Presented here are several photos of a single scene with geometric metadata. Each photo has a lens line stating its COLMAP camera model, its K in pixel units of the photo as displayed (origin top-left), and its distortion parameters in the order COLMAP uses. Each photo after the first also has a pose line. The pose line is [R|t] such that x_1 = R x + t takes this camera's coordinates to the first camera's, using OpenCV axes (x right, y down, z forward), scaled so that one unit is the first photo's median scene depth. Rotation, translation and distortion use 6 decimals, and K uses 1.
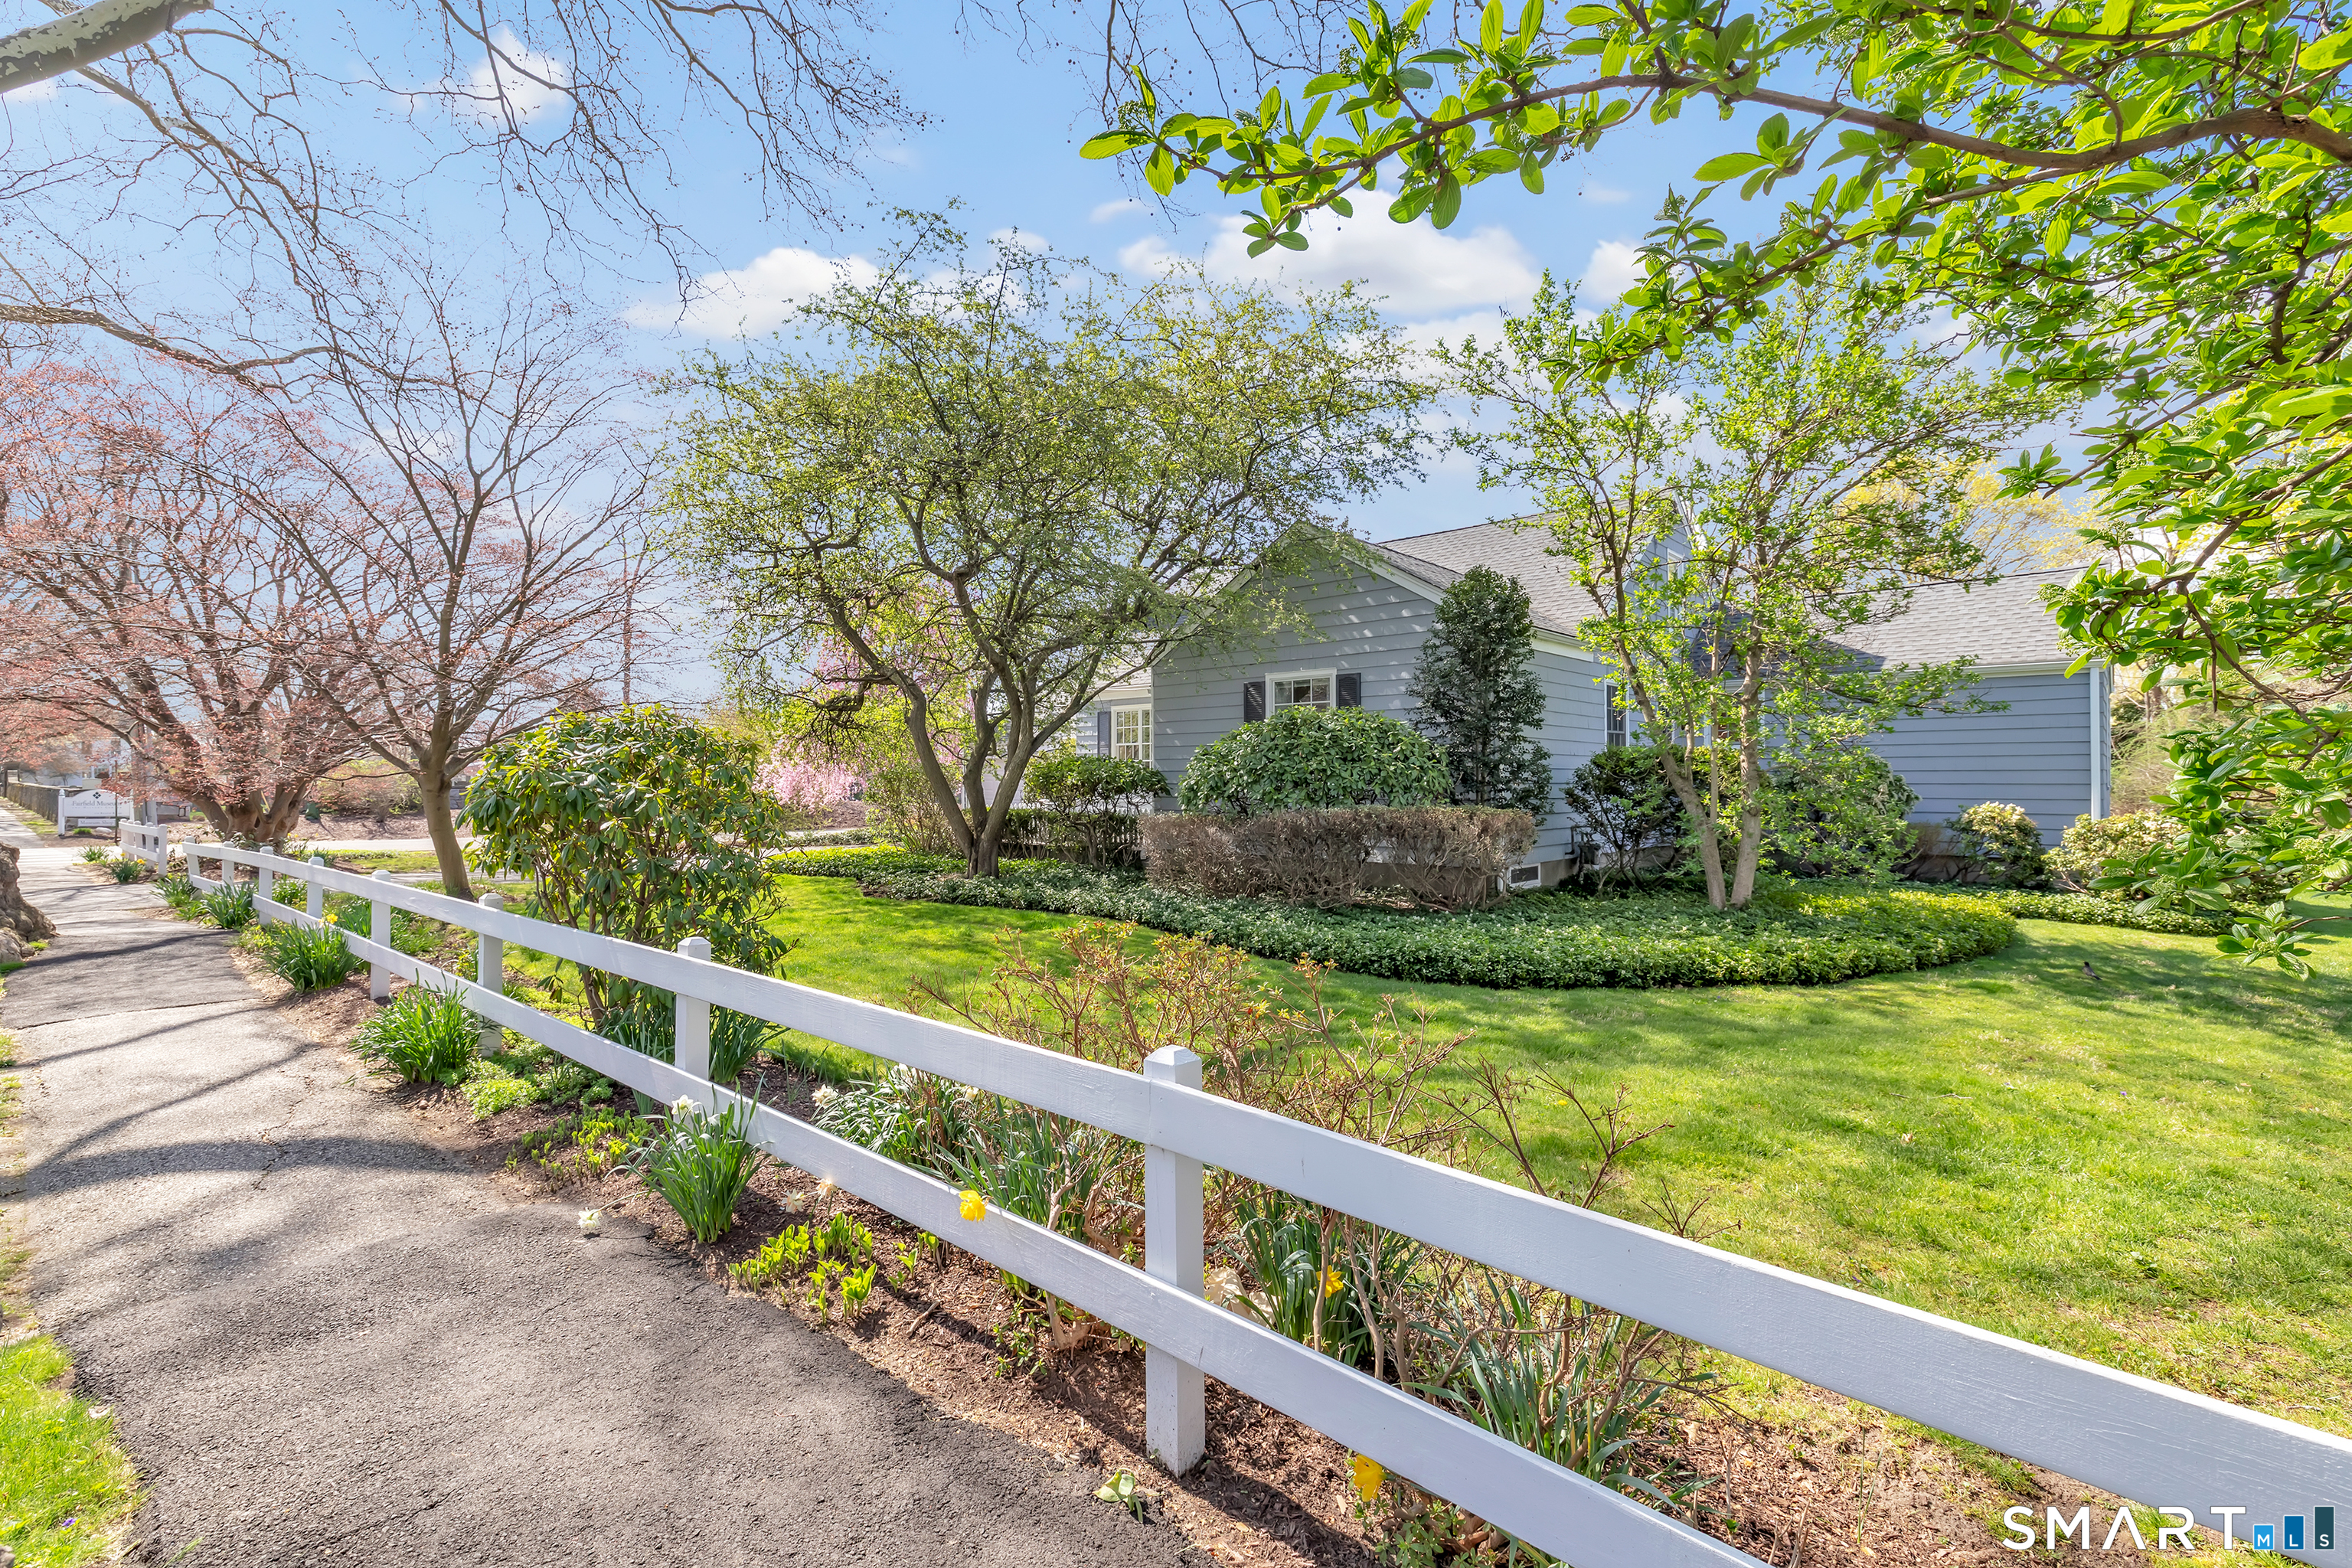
lens RADIAL K [[1043.5, 0, 1139.2], [0, 1043.5, 770.2], [0, 0, 1]] dist [-0.000455, 0.000762]
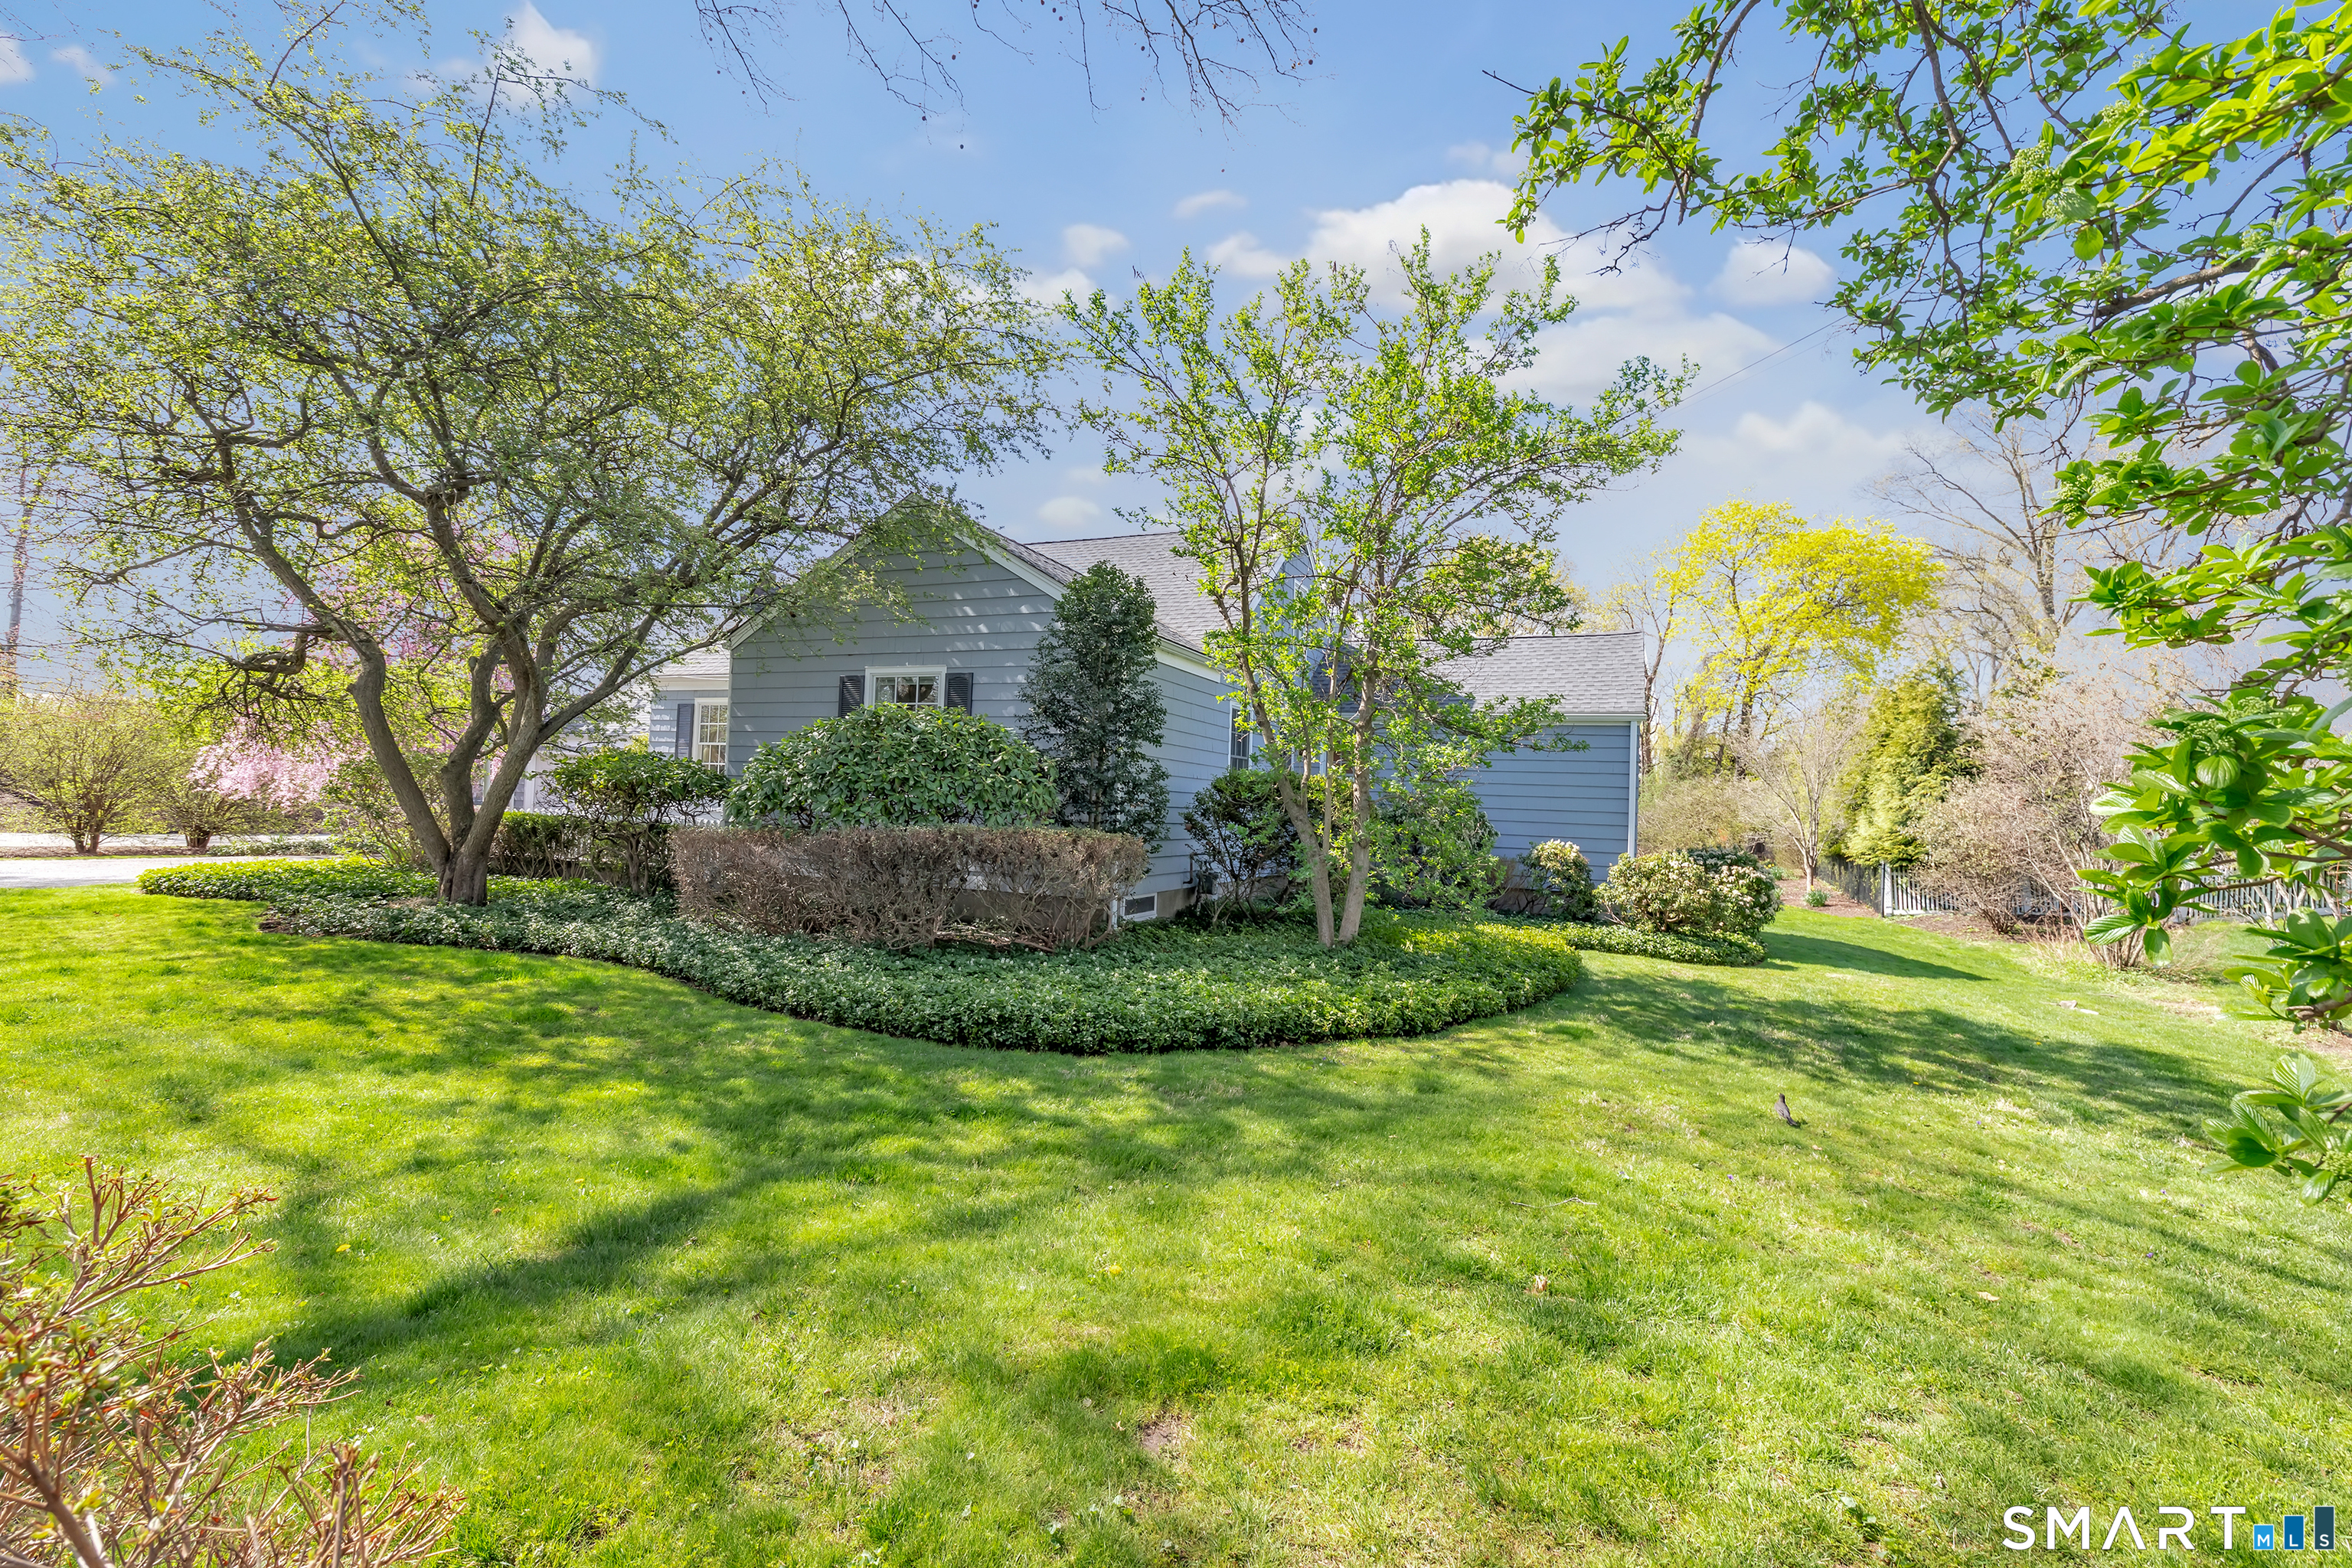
lens RADIAL K [[1043.5, 0, 1139.2], [0, 1043.5, 770.2], [0, 0, 1]] dist [-0.000455, 0.000762]
pose [[0.946336, 0.048247, 0.319563, 0.080235], [-0.042589, 0.998788, -0.024673, 0.004672], [-0.320366, 0.009739, 0.947244, 0.149309]]
